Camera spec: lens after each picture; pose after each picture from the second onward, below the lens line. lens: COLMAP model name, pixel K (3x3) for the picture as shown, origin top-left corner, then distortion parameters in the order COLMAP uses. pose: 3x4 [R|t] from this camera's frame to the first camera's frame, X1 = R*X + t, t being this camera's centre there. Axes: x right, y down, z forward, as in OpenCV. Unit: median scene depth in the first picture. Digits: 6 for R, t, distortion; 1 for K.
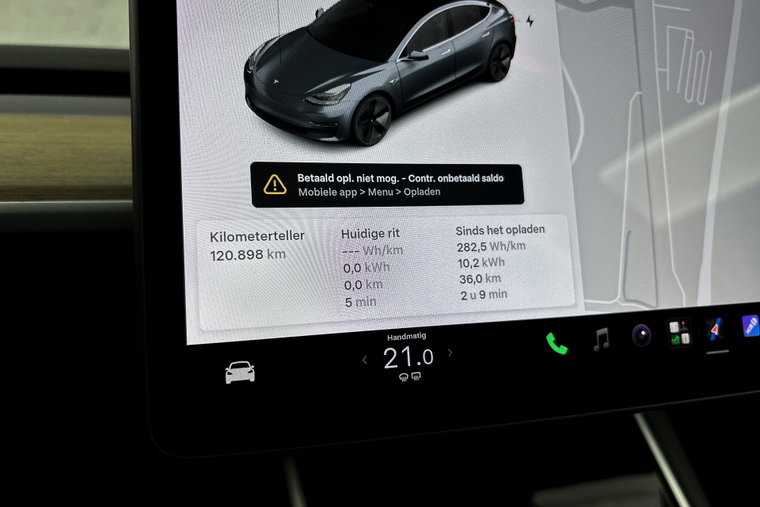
lens RADIAL K [[542.1, 0, 373.0], [0, 542.1, 264.2], [0, 0, 1]] dist [0.052298, -0.049905]
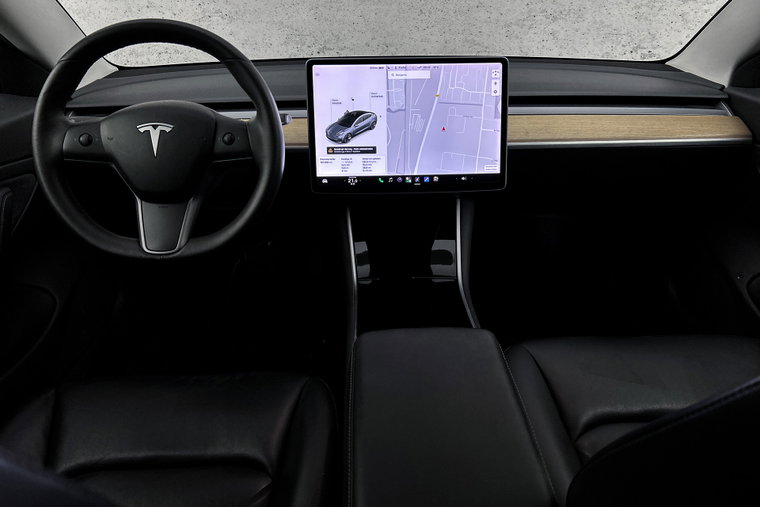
lens RADIAL K [[542.1, 0, 376.9], [0, 542.1, 258.2], [0, 0, 1]] dist [0.052298, -0.049905]
pose [[0.962652, 0.087935, -0.256064, 1.820486], [-0.021801, 0.967890, 0.250425, -0.473672], [0.269863, -0.235490, 0.933659, -4.426782]]
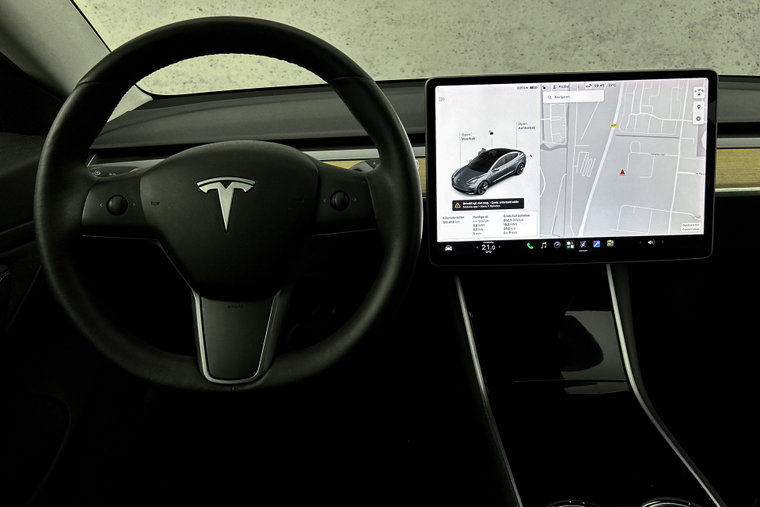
lens RADIAL K [[542.1, 0, 377.7], [0, 542.1, 258.2], [0, 0, 1]] dist [0.052298, -0.049905]
pose [[0.957267, 0.067208, -0.281288, 0.407404], [-0.008170, 0.978519, 0.205995, -0.563338], [0.289090, -0.194894, 0.937253, -2.981393]]
